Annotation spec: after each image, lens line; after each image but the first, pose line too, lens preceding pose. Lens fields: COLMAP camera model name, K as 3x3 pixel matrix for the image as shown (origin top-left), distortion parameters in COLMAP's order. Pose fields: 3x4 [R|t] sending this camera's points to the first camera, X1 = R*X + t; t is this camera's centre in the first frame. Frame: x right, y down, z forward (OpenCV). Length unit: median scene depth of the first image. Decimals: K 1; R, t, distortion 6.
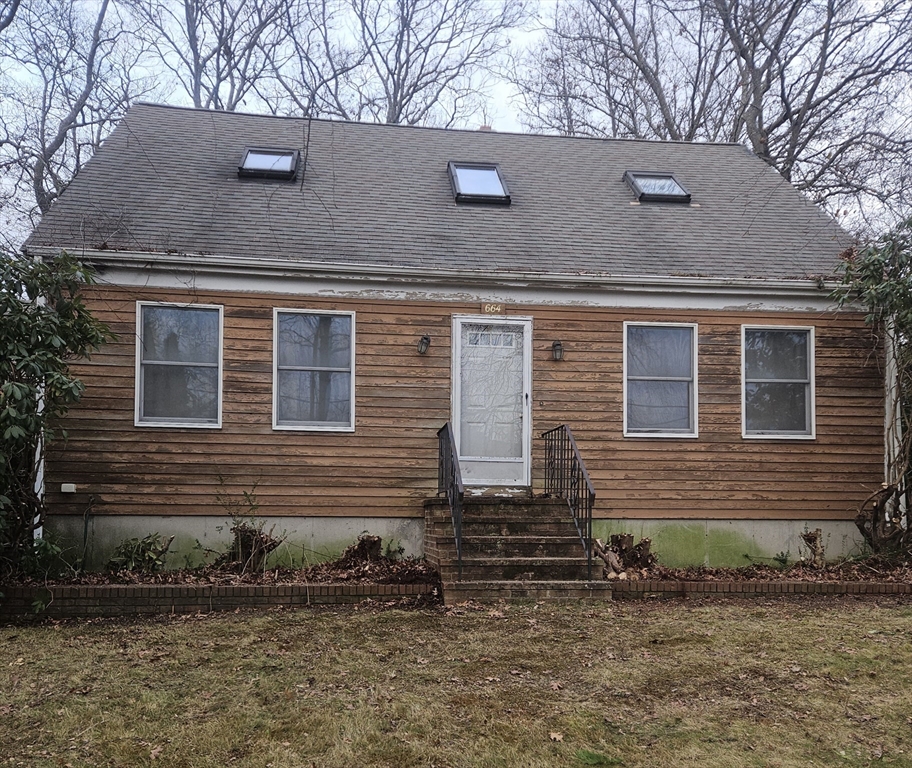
lens RADIAL K [[808.1, 0, 456.0], [0, 808.1, 384.0], [0, 0, 1]] dist [0.013208, 0.006758]
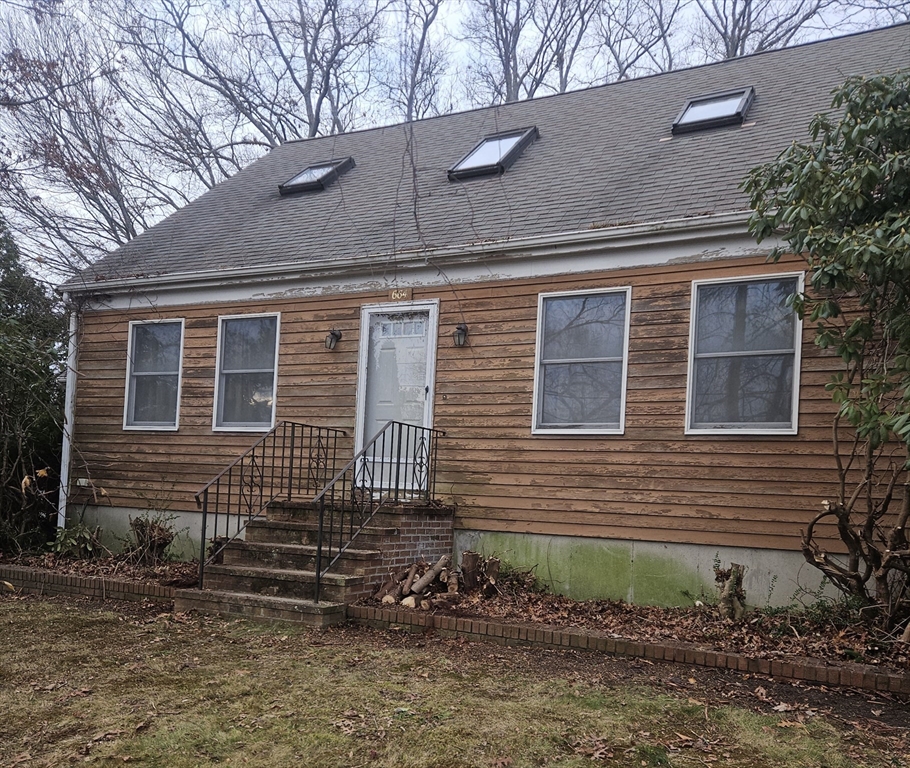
lens RADIAL K [[806.3, 0, 455.0], [0, 806.3, 384.0], [0, 0, 1]] dist [0.013208, 0.006758]
pose [[0.840764, -0.043771, -0.539629, 0.587228], [0.048680, 0.998801, -0.005171, 0.014974], [0.539209, -0.021922, 0.841887, 0.268323]]
